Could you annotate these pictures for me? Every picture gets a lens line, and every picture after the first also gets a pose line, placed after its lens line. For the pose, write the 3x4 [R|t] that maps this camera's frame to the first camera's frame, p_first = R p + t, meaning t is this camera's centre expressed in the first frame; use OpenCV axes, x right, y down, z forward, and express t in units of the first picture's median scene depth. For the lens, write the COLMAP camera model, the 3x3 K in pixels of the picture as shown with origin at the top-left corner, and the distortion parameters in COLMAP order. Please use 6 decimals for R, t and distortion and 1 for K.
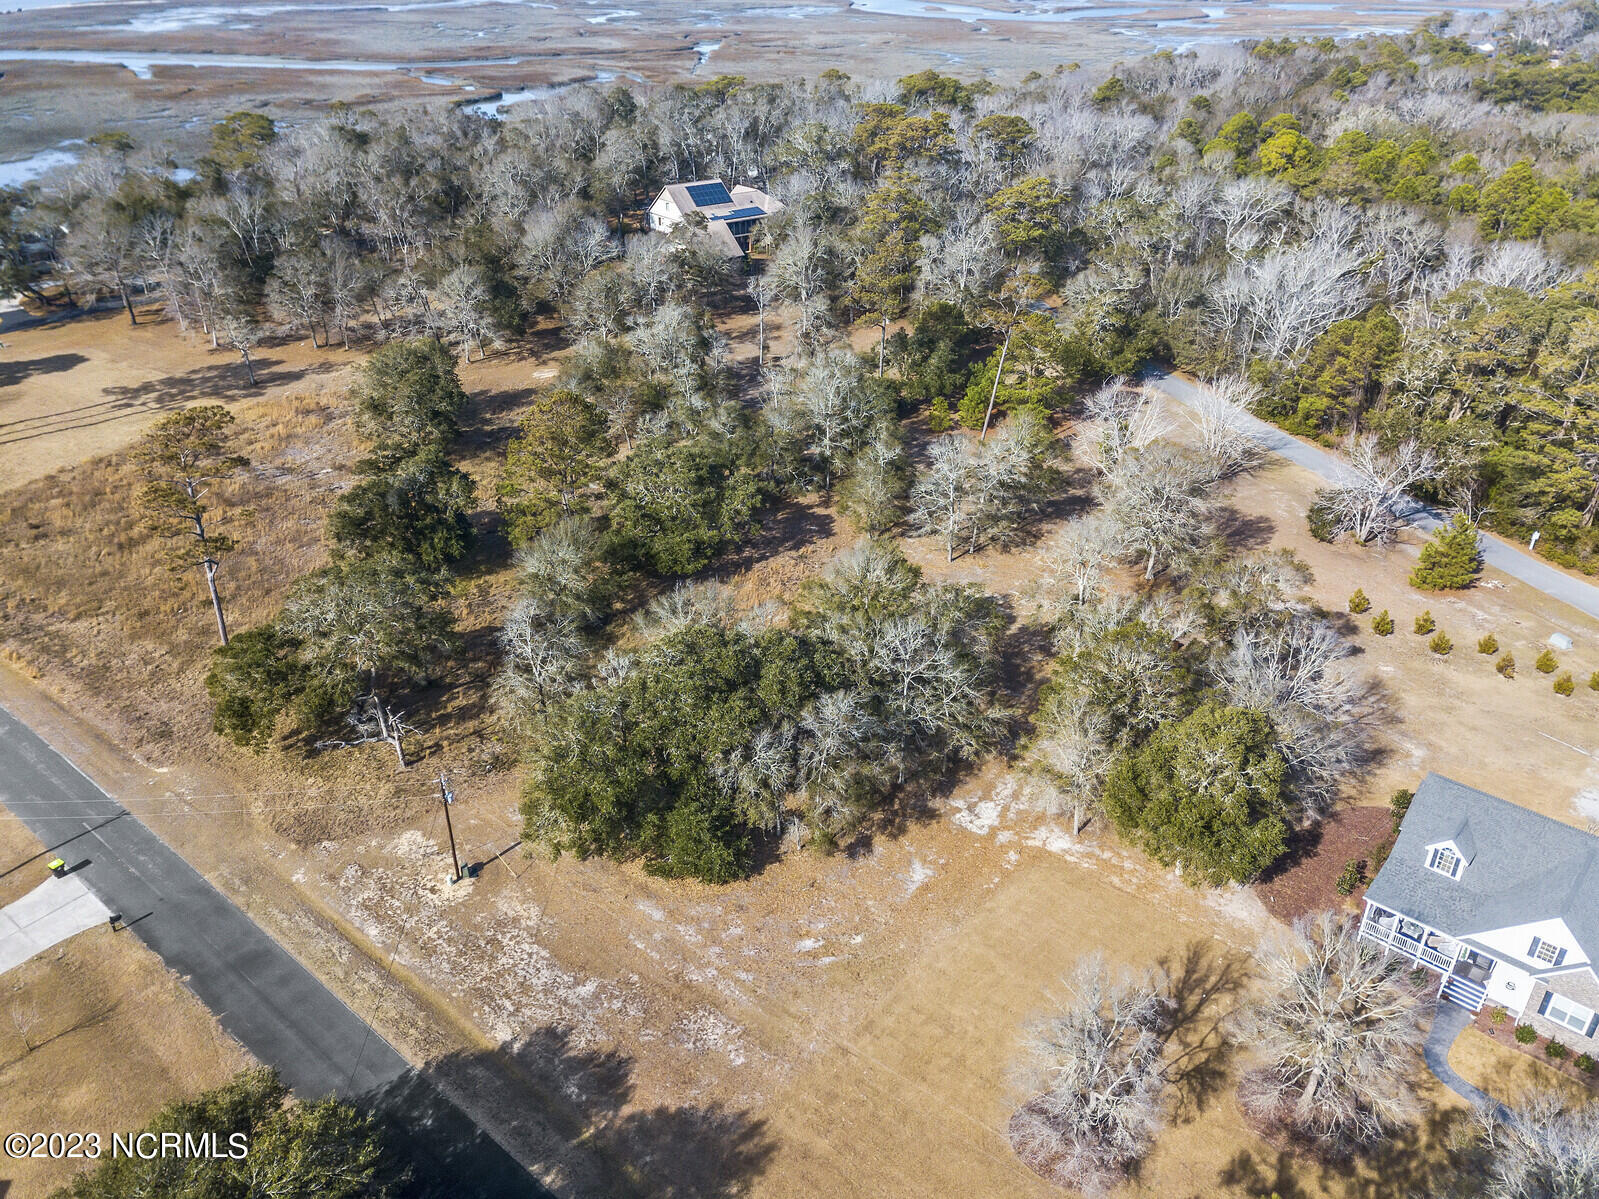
lens RADIAL K [[1262.3, 0, 799.3], [0, 1262.3, 568.8], [0, 0, 1]] dist [0.065810, -0.055408]
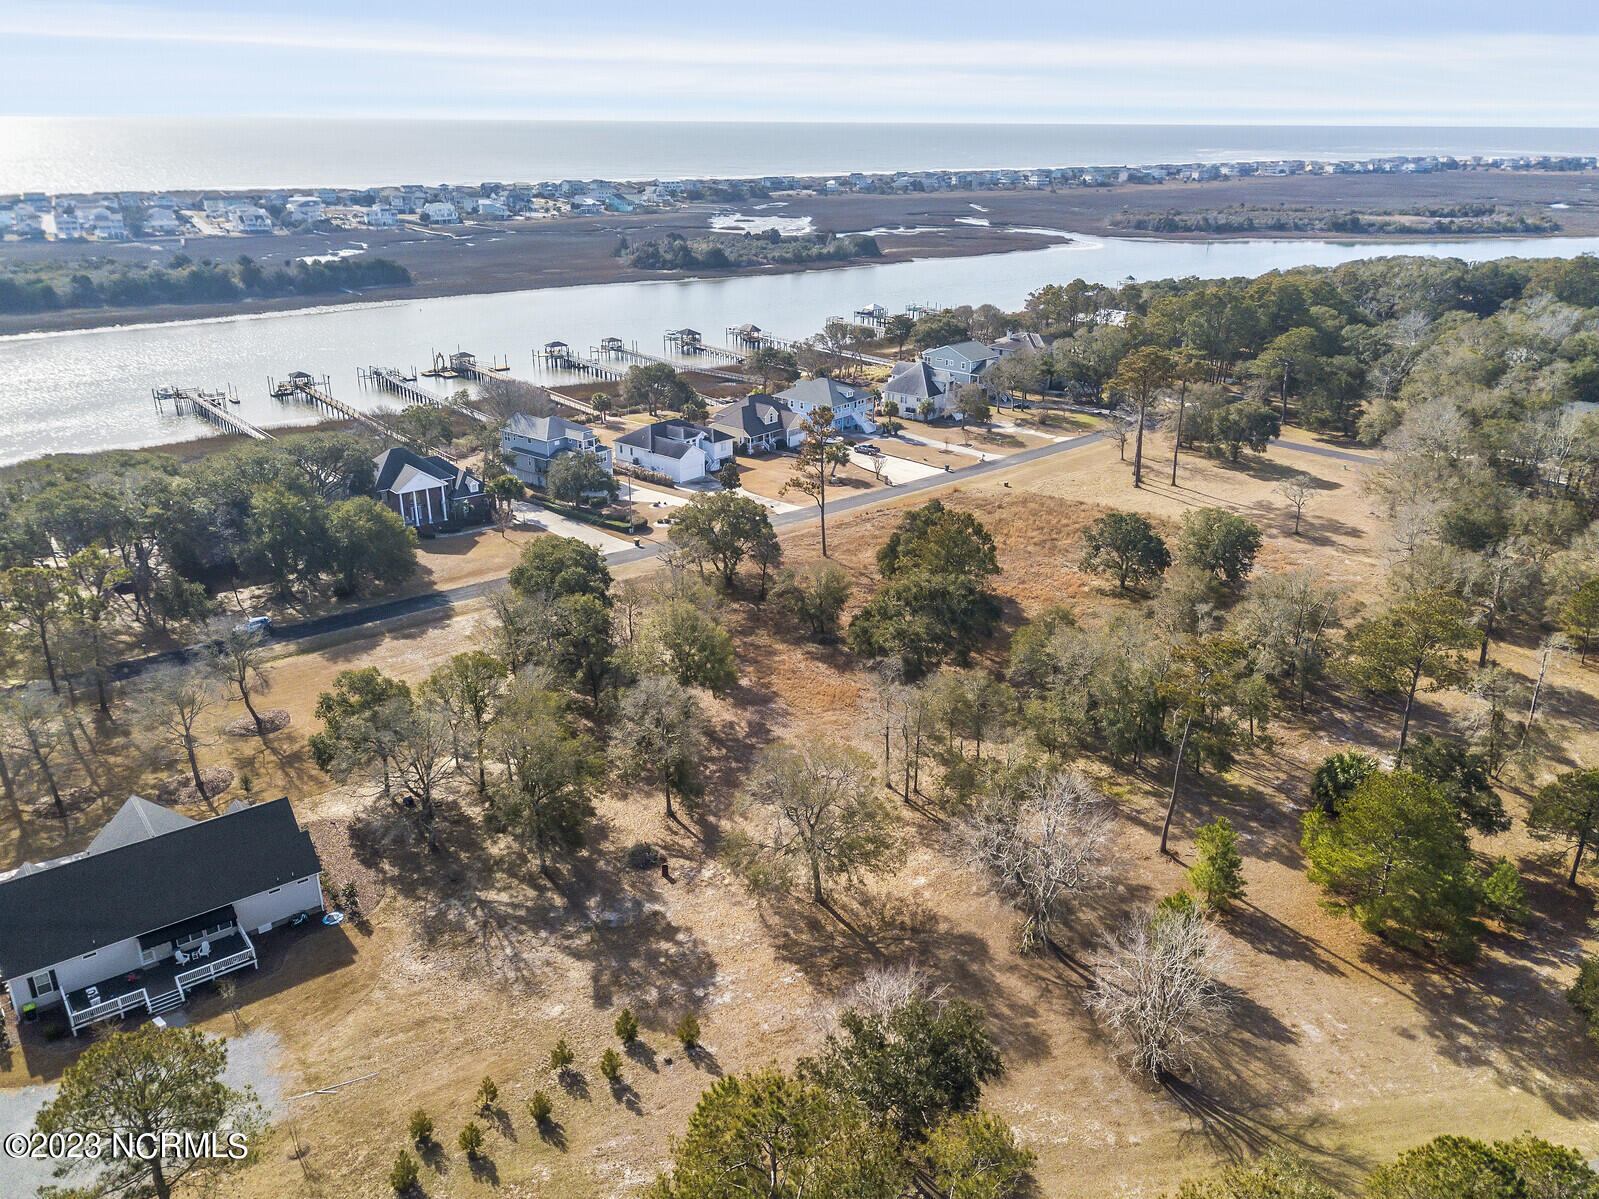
lens RADIAL K [[1262.3, 0, 799.3], [0, 1262.3, 568.8], [0, 0, 1]] dist [0.065810, -0.055408]
pose [[-0.187899, 0.337016, -0.922558, 0.973956], [-0.462440, 0.798309, 0.385813, -0.485042], [0.866512, 0.499122, 0.005848, 0.853915]]
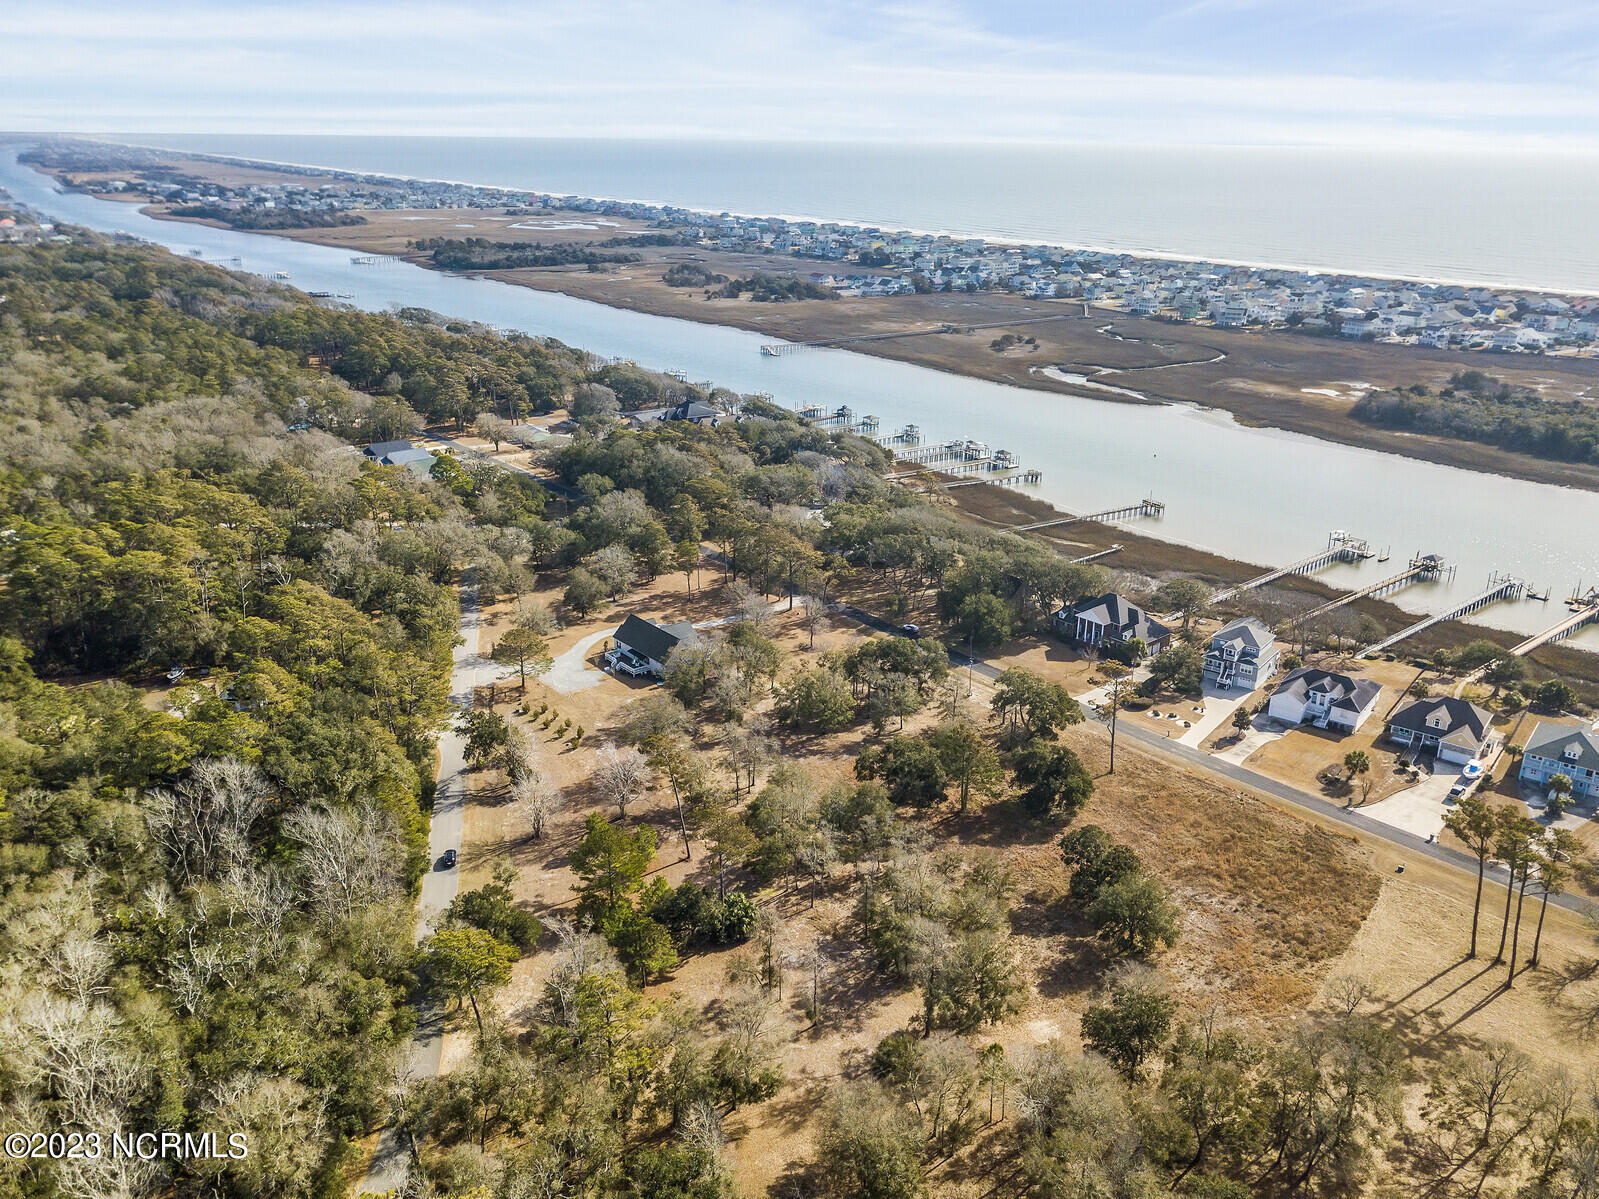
lens RADIAL K [[1258.7, 0, 799.5], [0, 1258.7, 599.5], [0, 0, 1]] dist [0.004135, 0.001753]
pose [[-0.986733, -0.072522, 0.145254, -0.193774], [0.059575, 0.670534, 0.739483, -1.524951], [-0.151026, 0.738326, -0.657317, 1.989943]]
